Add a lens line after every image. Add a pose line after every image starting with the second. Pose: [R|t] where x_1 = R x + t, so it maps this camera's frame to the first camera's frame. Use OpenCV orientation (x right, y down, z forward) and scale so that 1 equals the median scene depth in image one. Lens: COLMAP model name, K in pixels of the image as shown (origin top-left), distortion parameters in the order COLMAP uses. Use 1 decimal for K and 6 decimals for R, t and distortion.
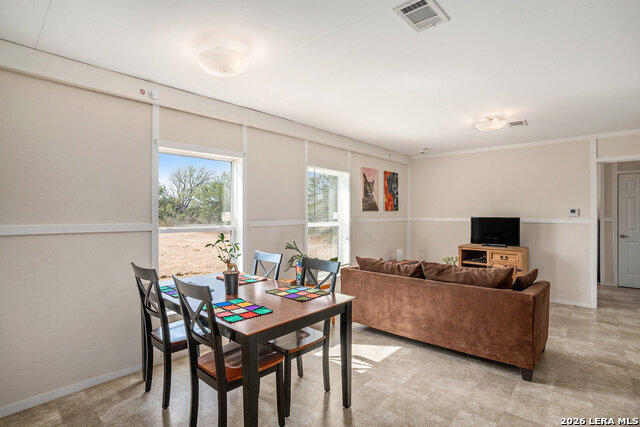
lens RADIAL K [[322.0, 0, 320.5], [0, 322.0, 212.7], [0, 0, 1]] dist [-0.025823, 0.009589]
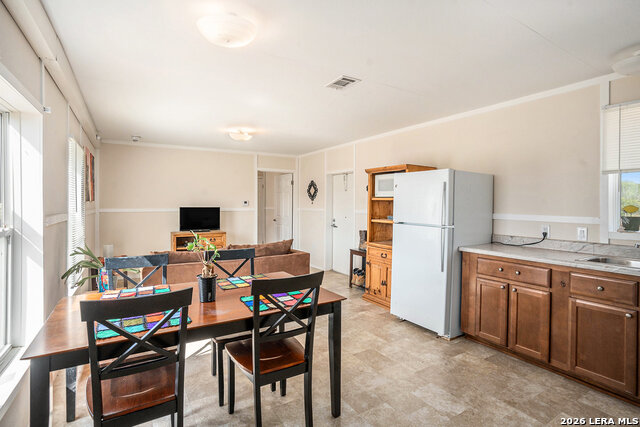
lens RADIAL K [[322.0, 0, 320.0], [0, 322.0, 210.8], [0, 0, 1]] dist [-0.025823, 0.009589]
pose [[0.302994, -0.022711, 0.952722, -0.500243], [-0.001043, 0.999707, 0.024163, -0.001289], [-0.952992, -0.008315, 0.302881, 0.229069]]
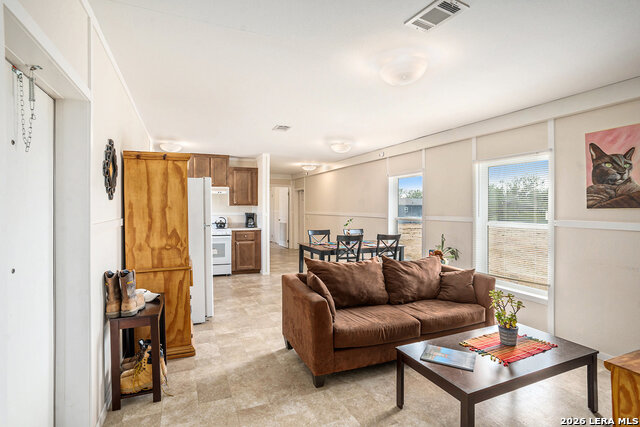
lens RADIAL K [[322.0, 0, 321.7], [0, 322.0, 210.8], [0, 0, 1]] dist [-0.025823, 0.009589]
pose [[-0.423913, 0.009254, -0.905656, 0.945871], [-0.006250, 0.999894, 0.013143, -0.007555], [0.905681, 0.011231, -0.423810, 0.901826]]
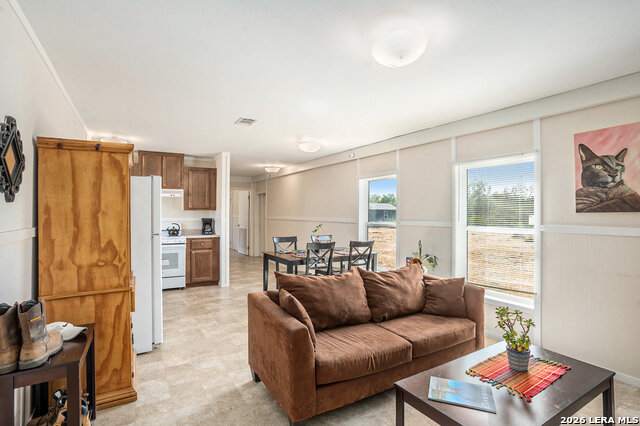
lens RADIAL K [[322.0, 0, 320.4], [0, 322.0, 206.5], [0, 0, 1]] dist [-0.025823, 0.009589]
pose [[-0.309988, -0.016009, -0.950606, 0.870254], [-0.004370, 0.999872, -0.015414, -0.007197], [0.950730, -0.000624, -0.310018, 0.837312]]
